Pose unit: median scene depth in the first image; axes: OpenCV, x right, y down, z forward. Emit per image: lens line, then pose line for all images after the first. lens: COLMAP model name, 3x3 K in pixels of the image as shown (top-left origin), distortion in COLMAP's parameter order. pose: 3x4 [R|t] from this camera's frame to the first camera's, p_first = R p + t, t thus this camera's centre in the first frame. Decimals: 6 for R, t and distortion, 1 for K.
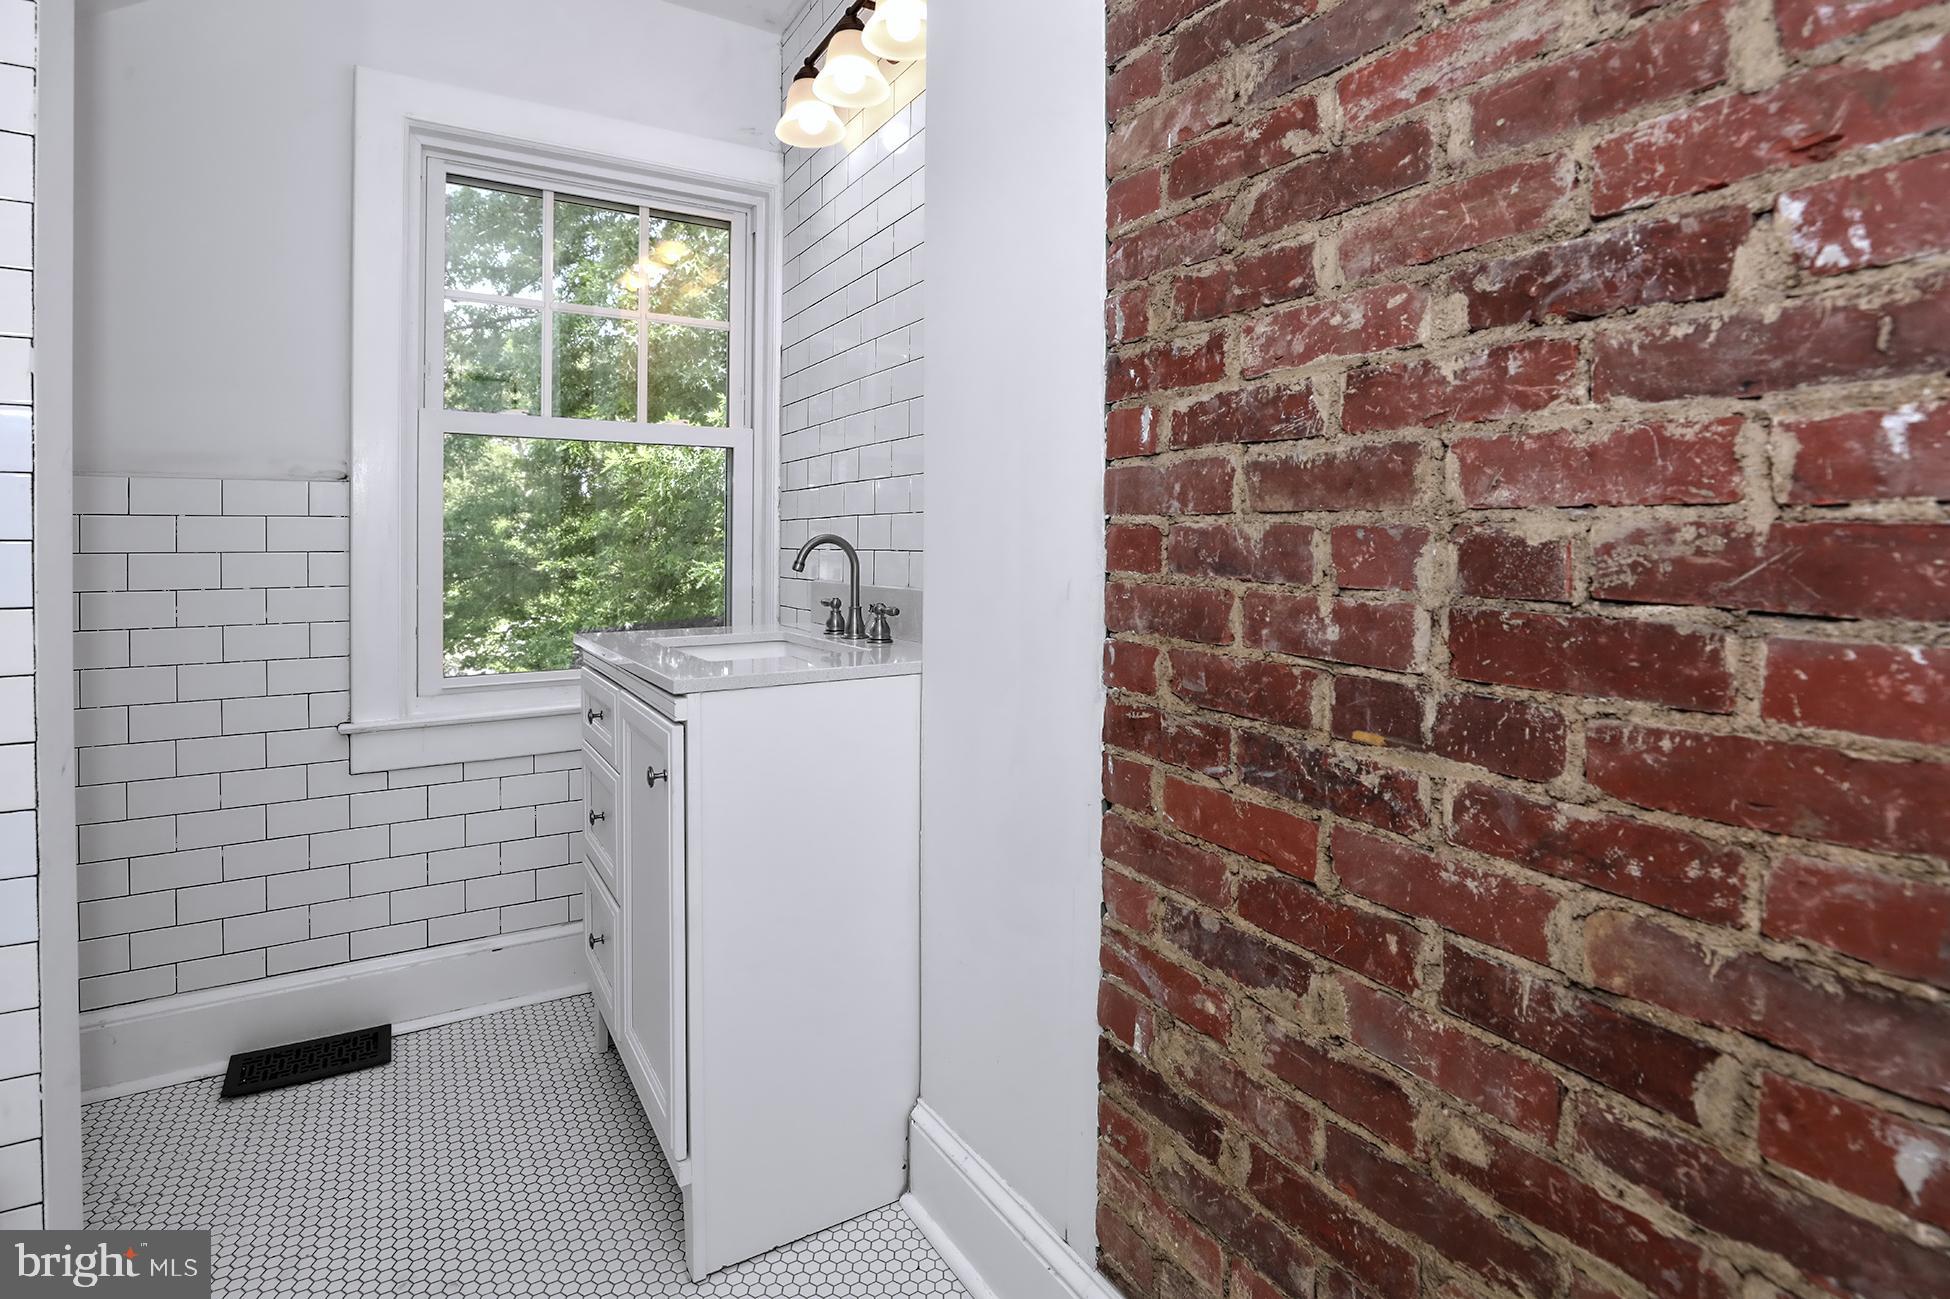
lens RADIAL K [[985.2, 0, 974.7], [0, 985.2, 534.9], [0, 0, 1]] dist [-0.058668, 0.021996]
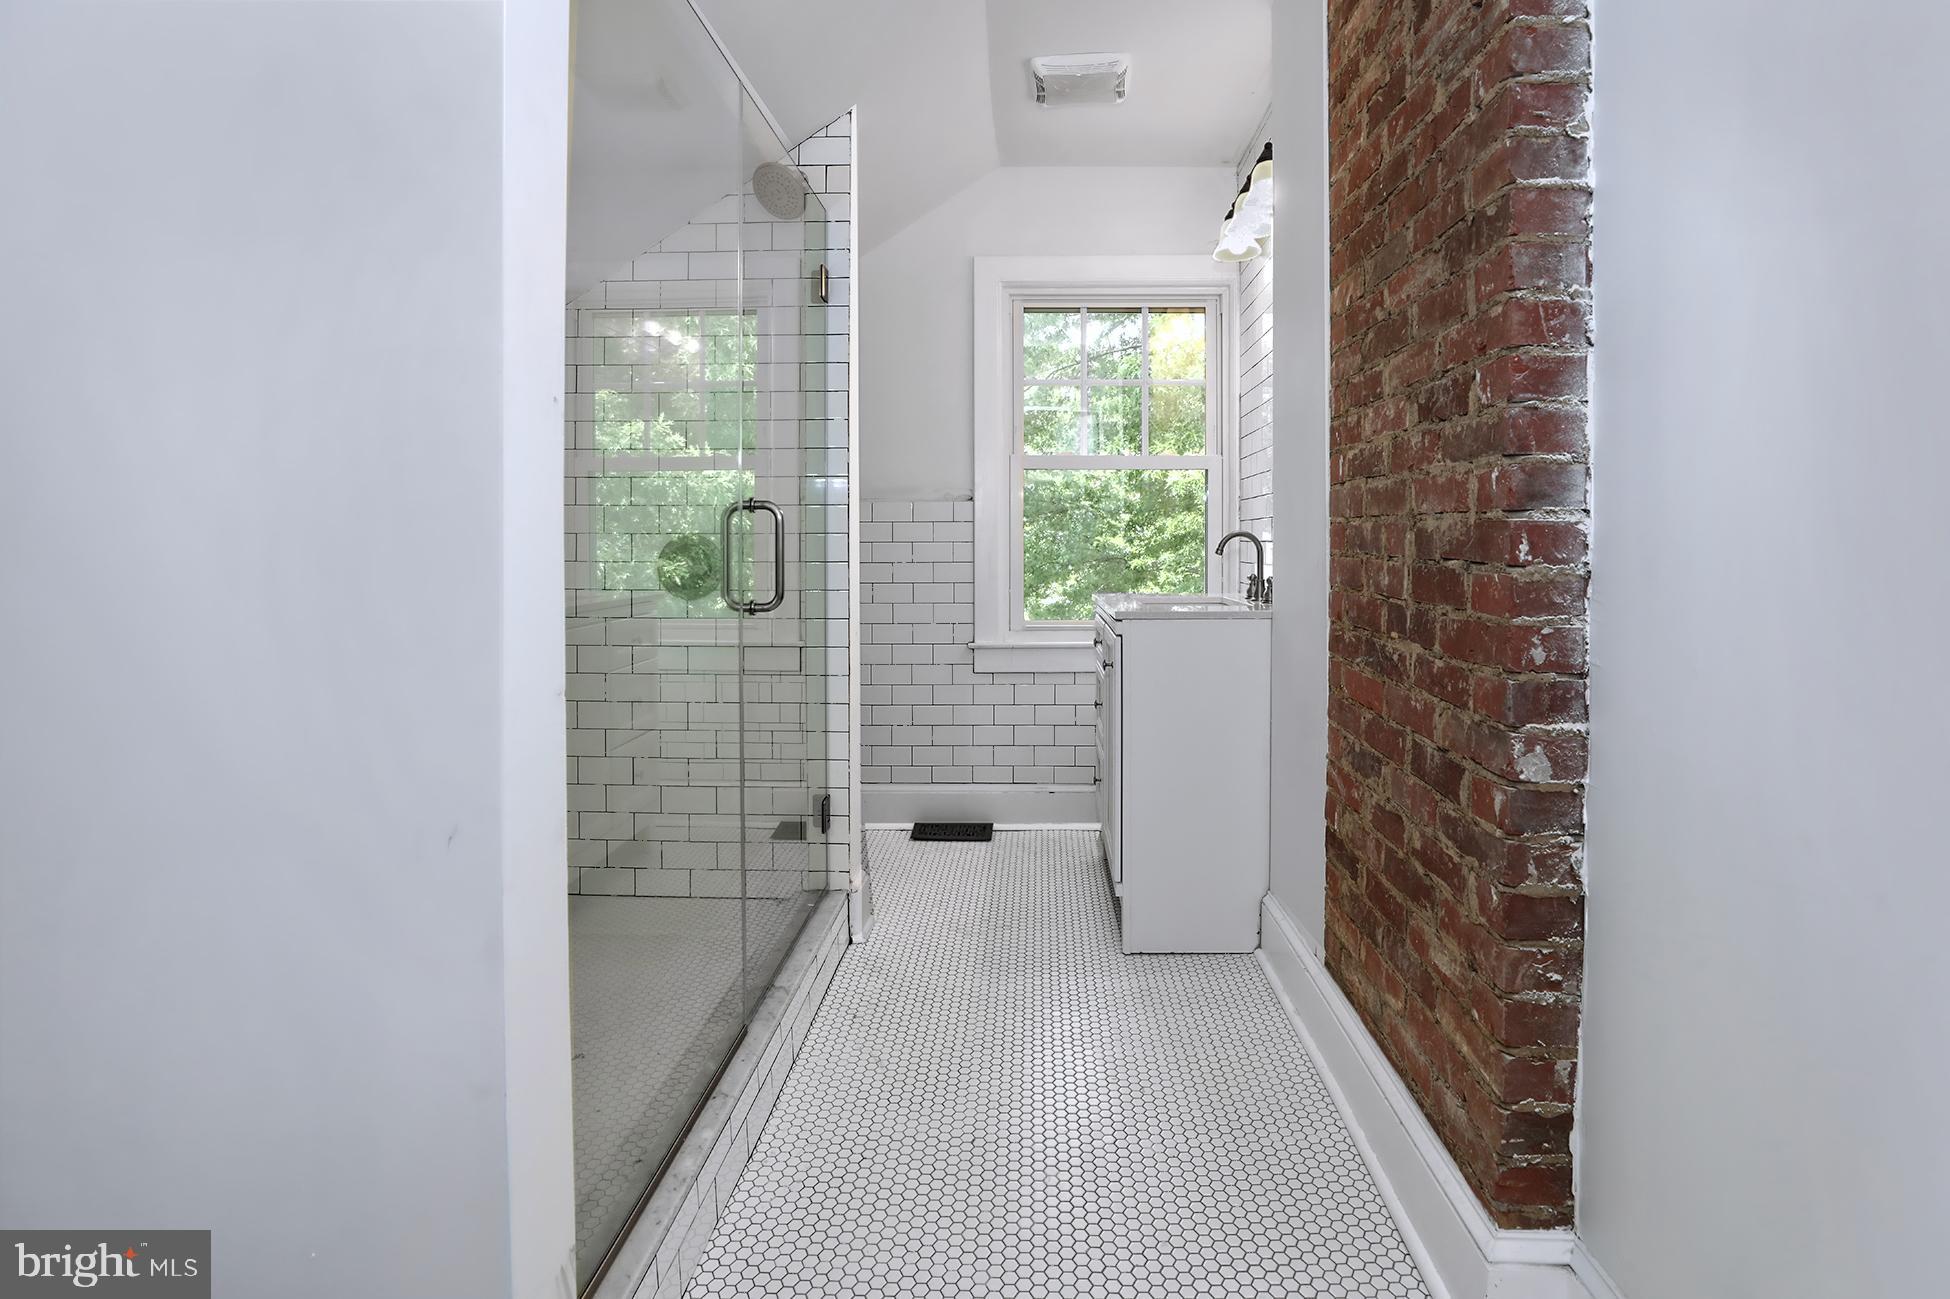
lens RADIAL K [[955.1, 0, 938.3], [0, 955.1, 522.6], [0, 0, 1]] dist [-0.022476, 0.000518]
pose [[0.802851, -0.011085, -0.596076, 0.577312], [0.003871, 0.999903, -0.013380, 0.007735], [0.596167, 0.008435, 0.802816, -0.737076]]
